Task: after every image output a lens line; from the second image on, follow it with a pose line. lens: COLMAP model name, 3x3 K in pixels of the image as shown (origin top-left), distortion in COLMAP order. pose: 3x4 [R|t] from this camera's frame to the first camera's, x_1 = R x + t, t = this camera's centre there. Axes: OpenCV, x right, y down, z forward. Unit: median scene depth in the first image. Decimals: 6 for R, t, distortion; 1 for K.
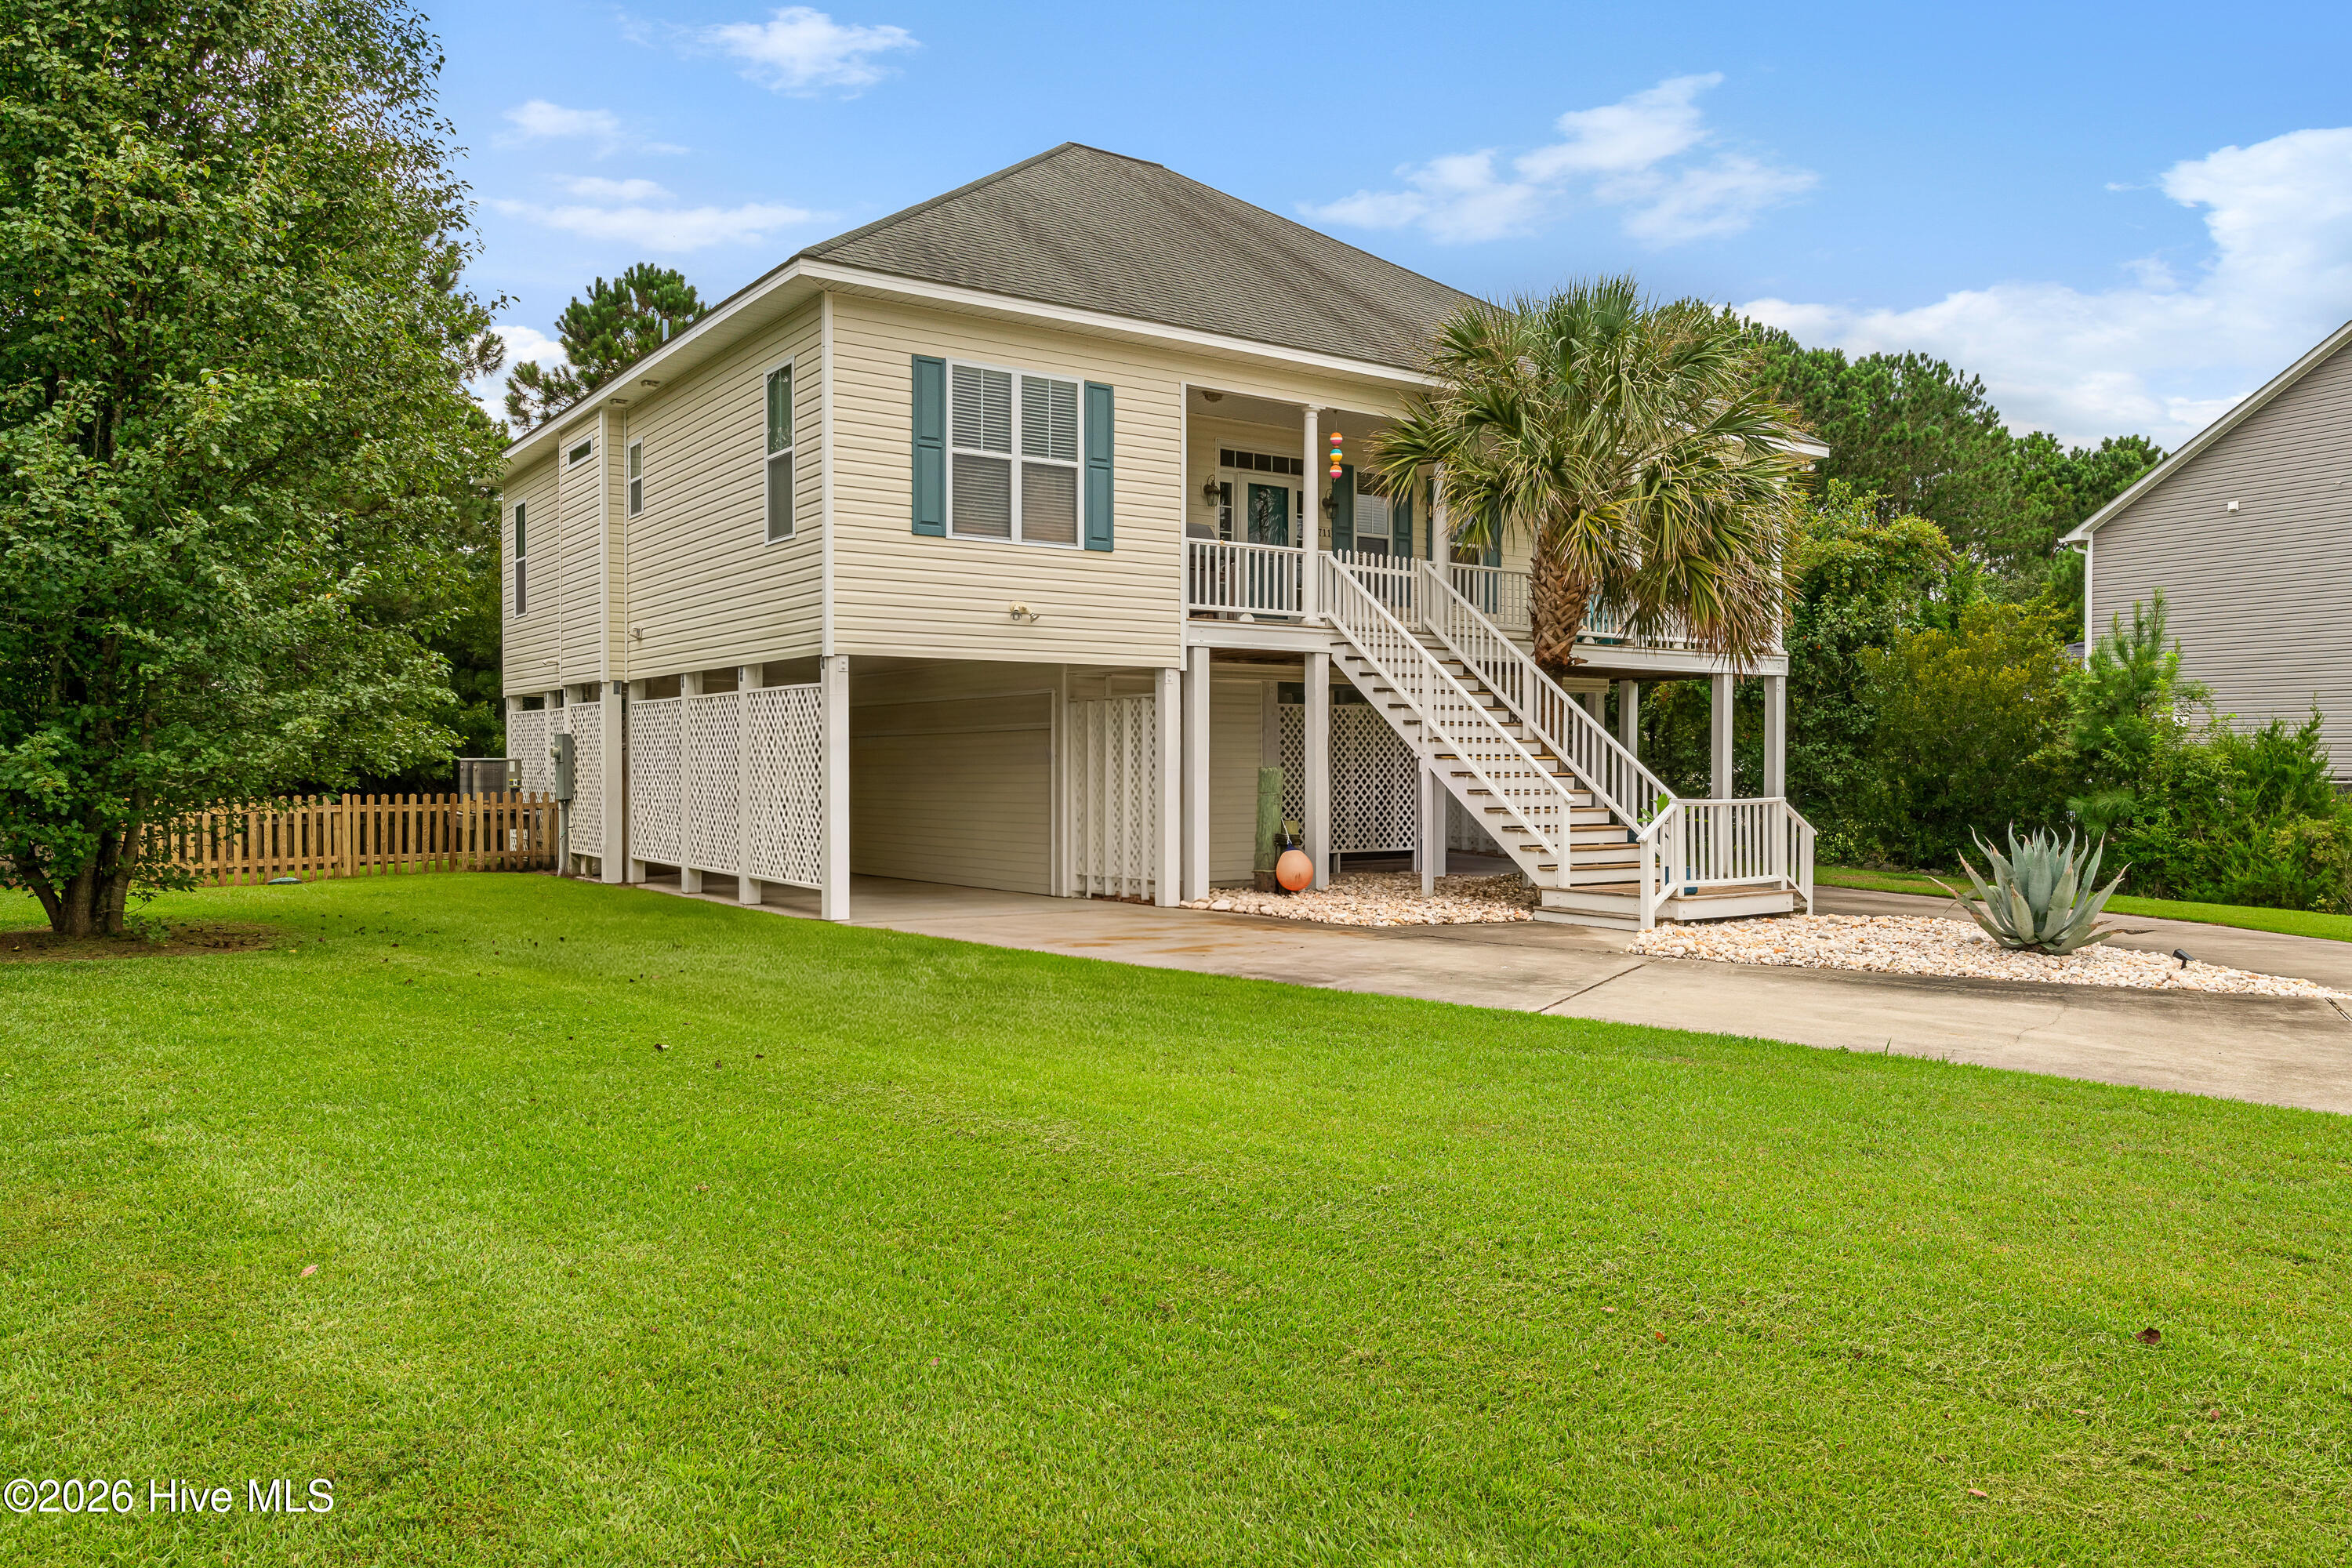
lens RADIAL K [[1648.8, 0, 1173.5], [0, 1648.8, 789.0], [0, 0, 1]] dist [-0.001522, -0.000253]
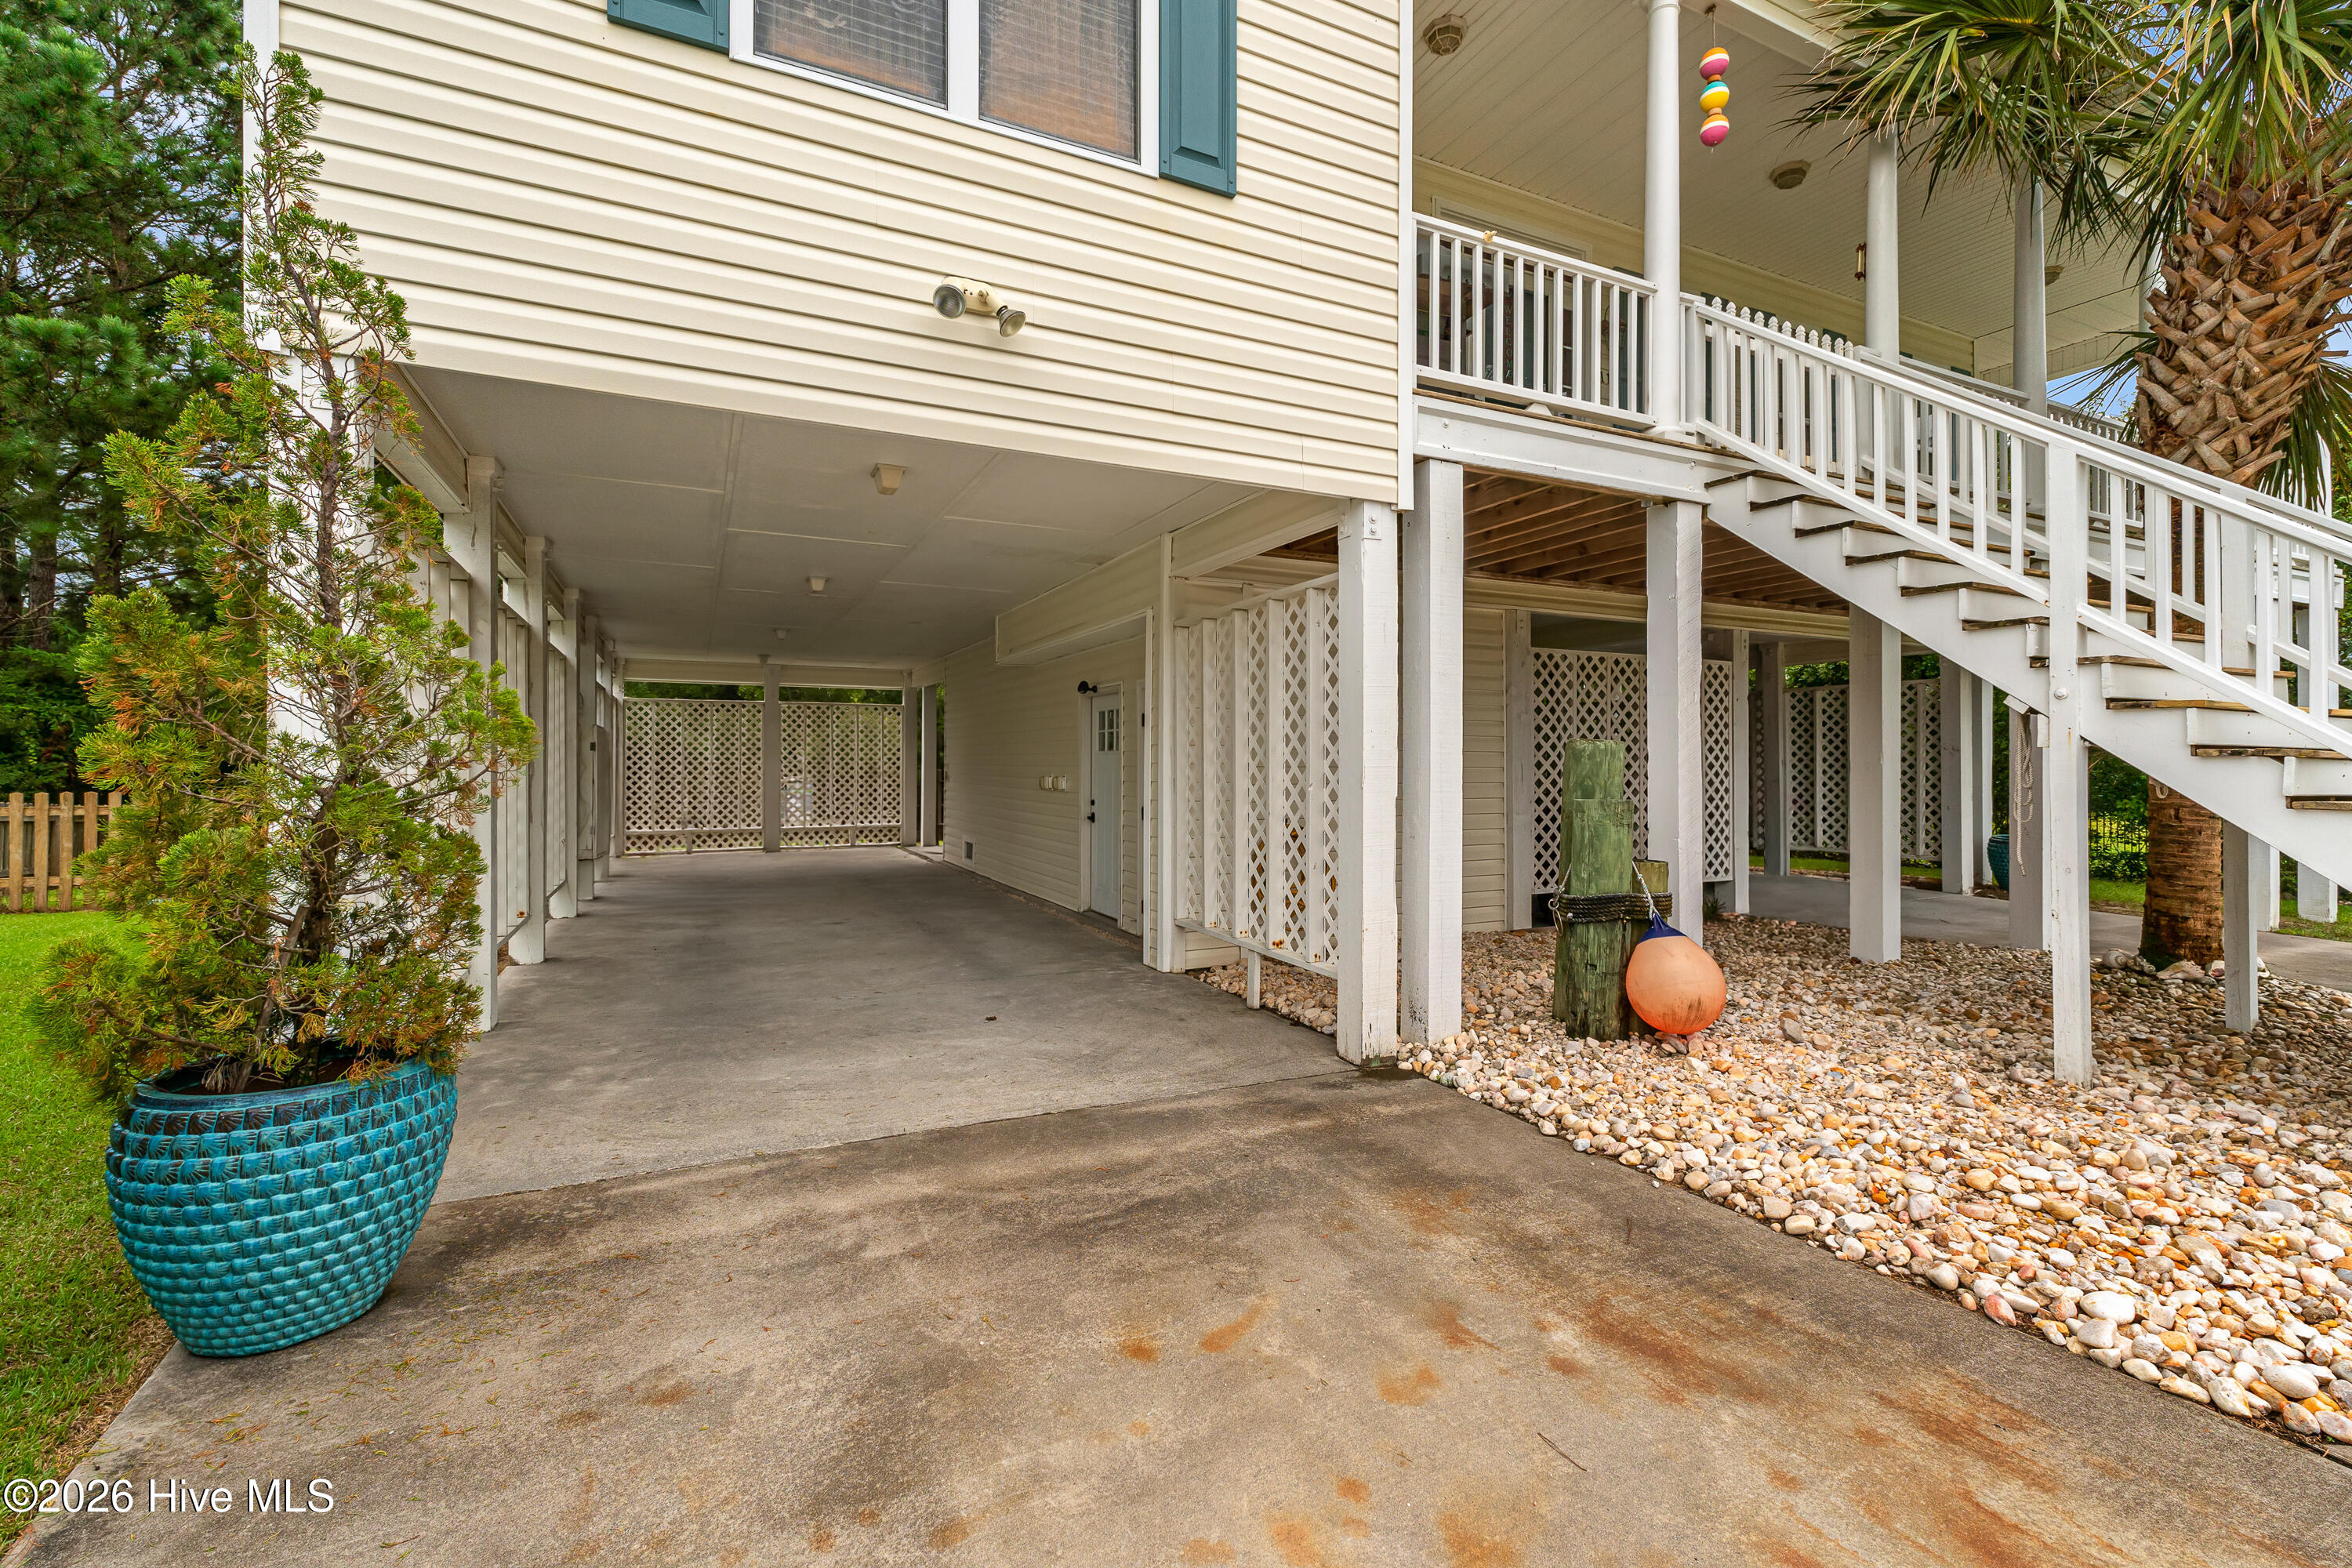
lens RADIAL K [[1029.8, 0, 1179.1], [0, 1029.8, 763.7], [0, 0, 1]] dist [-0.002596, -0.000178]
pose [[0.989363, 0.001298, -0.145460, -0.013013], [-0.003439, 0.999889, -0.014473, -0.002635], [0.145425, 0.014819, 0.989258, 0.731620]]
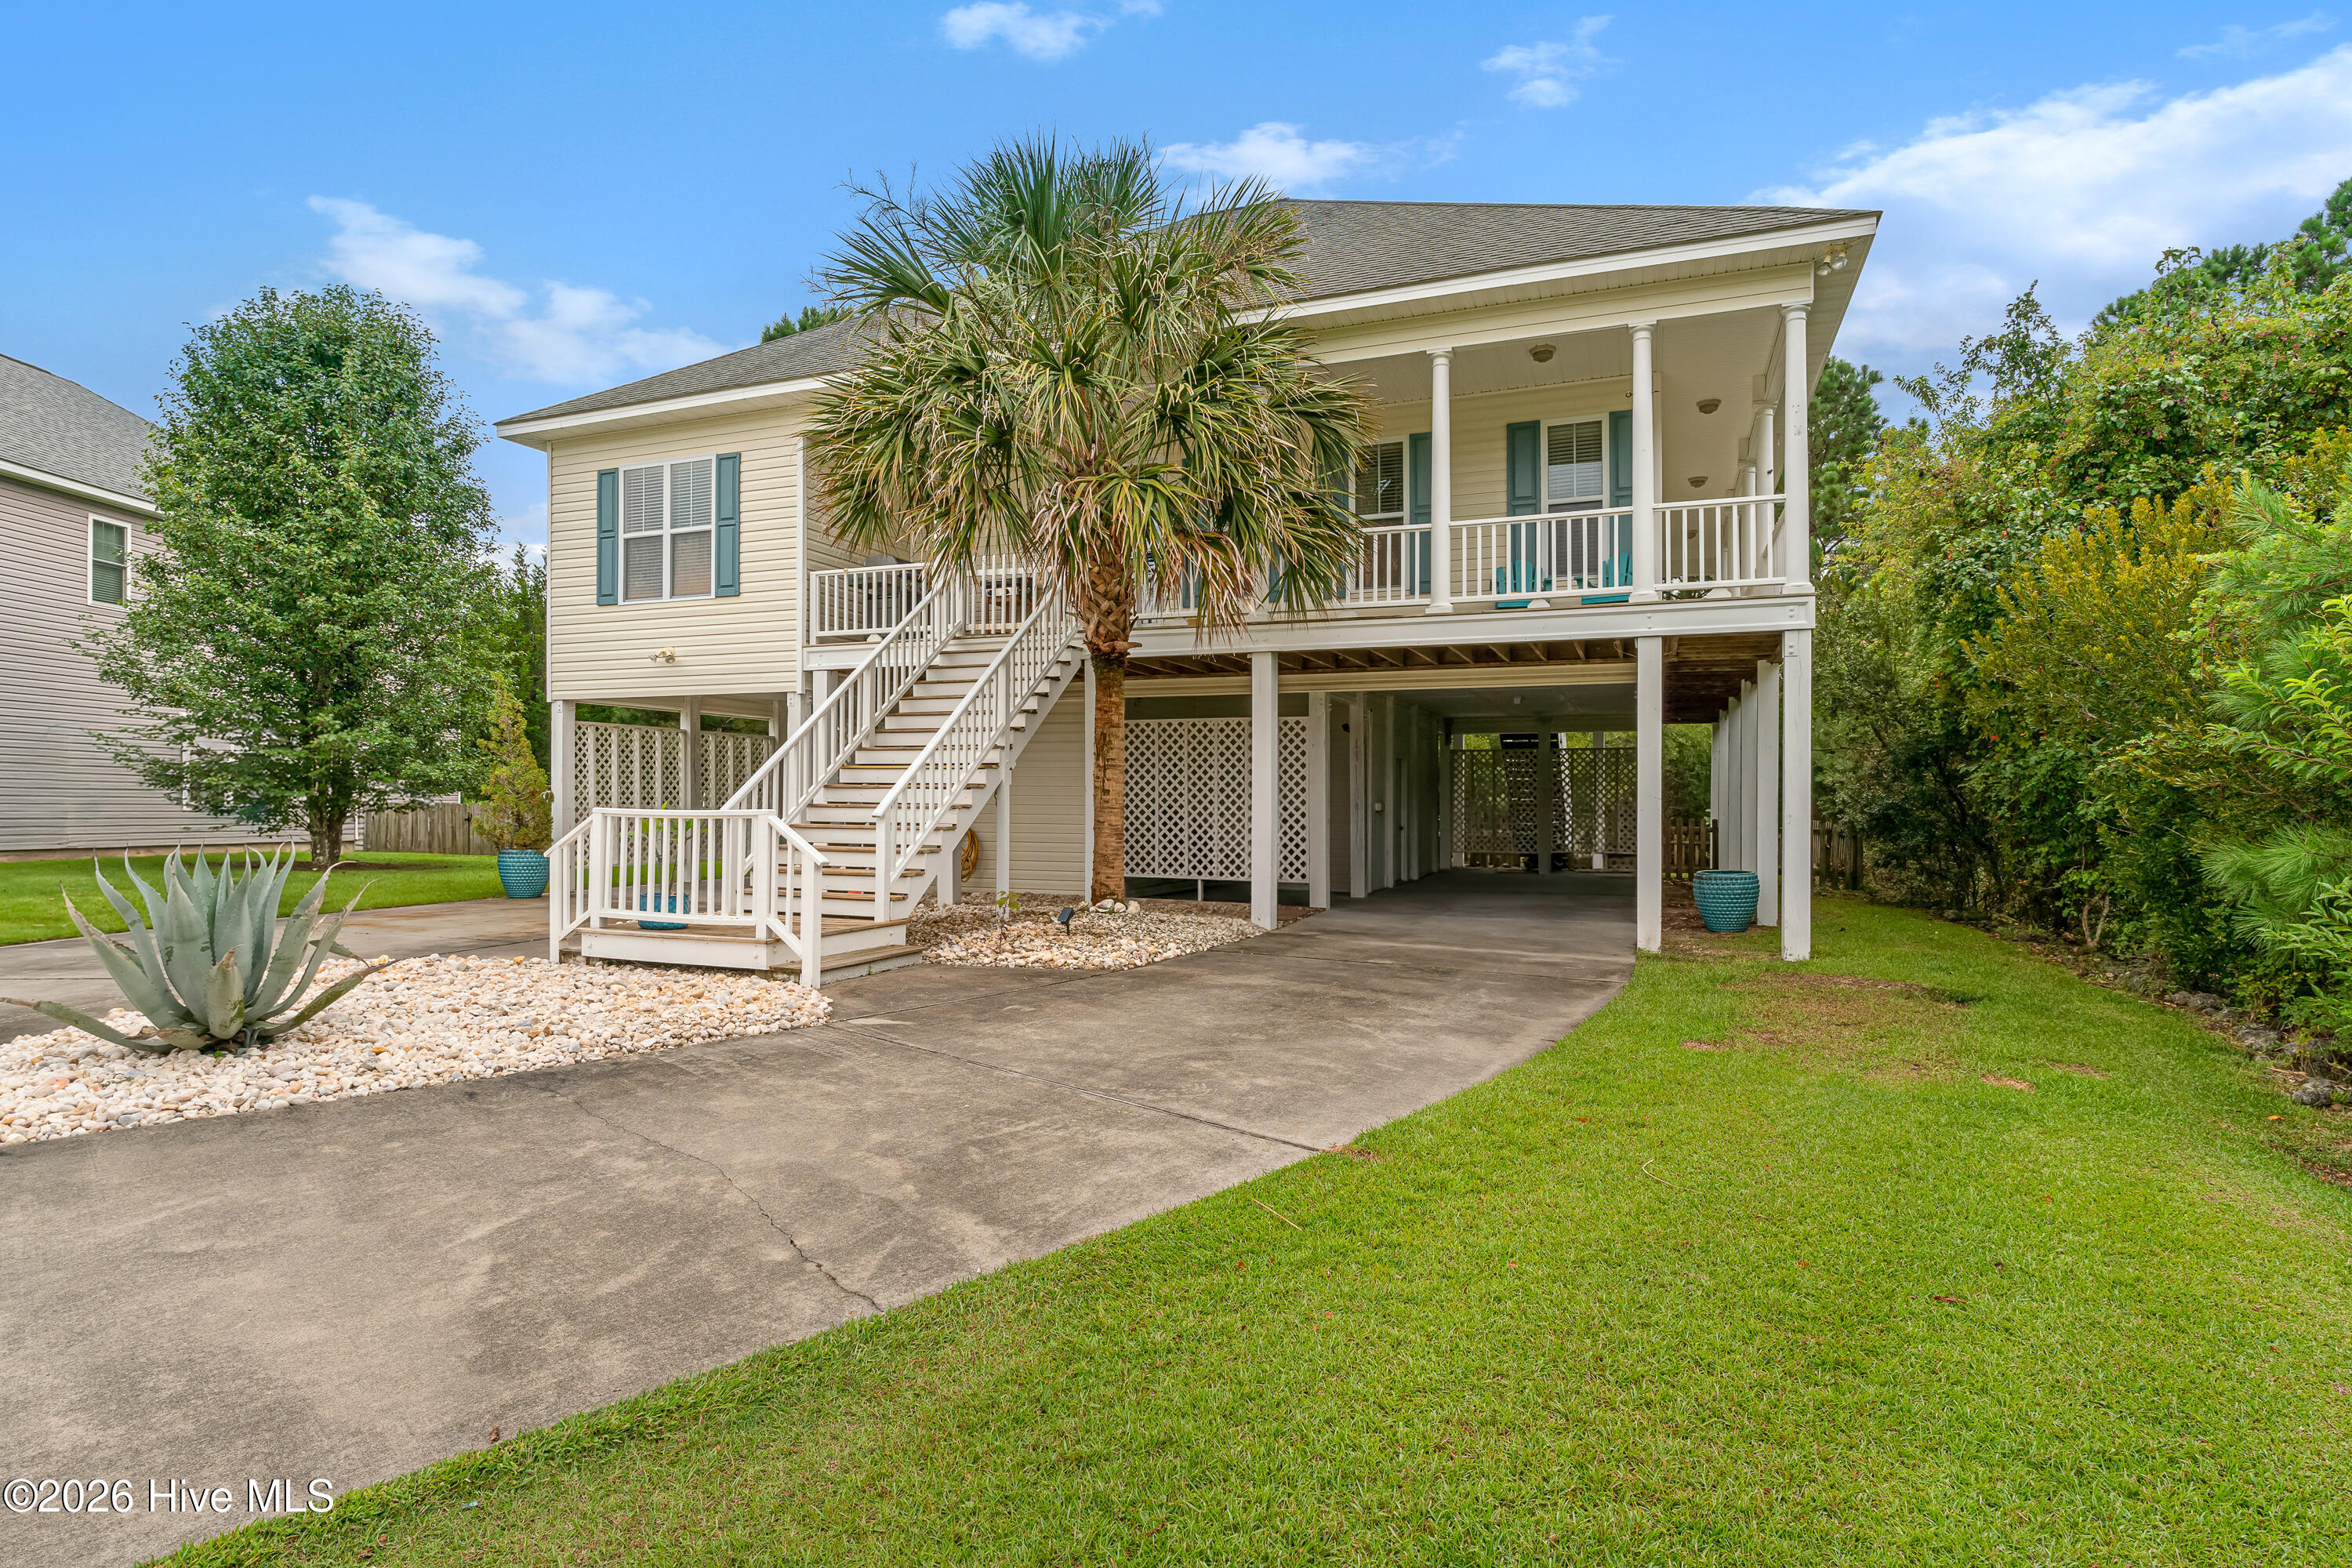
lens RADIAL K [[1228.0, 0, 1171.3], [0, 1228.0, 780.2], [0, 0, 1]] dist [-0.000144, 0.000079]
pose [[0.545119, -0.012416, -0.838267, 0.822582], [-0.016857, 0.999526, -0.025766, 0.002364], [0.838189, 0.028176, 0.544651, 0.766825]]
